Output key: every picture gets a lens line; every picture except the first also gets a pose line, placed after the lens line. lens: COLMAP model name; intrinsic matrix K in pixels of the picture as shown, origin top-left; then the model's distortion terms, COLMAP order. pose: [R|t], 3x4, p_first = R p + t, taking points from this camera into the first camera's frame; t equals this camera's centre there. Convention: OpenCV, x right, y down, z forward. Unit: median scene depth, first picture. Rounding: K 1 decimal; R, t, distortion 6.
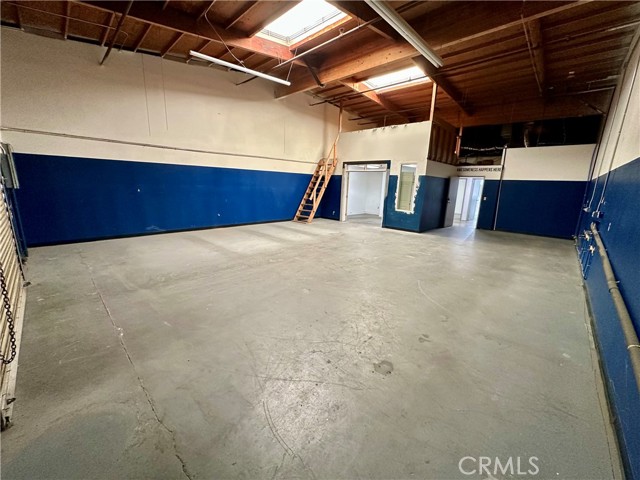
lens RADIAL K [[256.3, 0, 321.5], [0, 256.3, 240.5], [0, 0, 1]] dist [-0.001374, -0.000097]
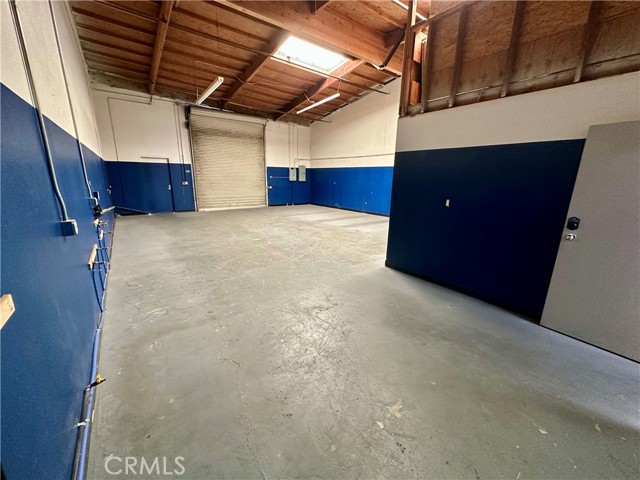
lens RADIAL K [[256.3, 0, 321.8], [0, 256.3, 240.0], [0, 0, 1]] dist [-0.001374, -0.000097]
pose [[-0.157643, 0.211980, -0.964476, 1.329325], [-0.235583, 0.940414, 0.245197, -0.266777], [0.958983, 0.265868, -0.098310, 1.347415]]
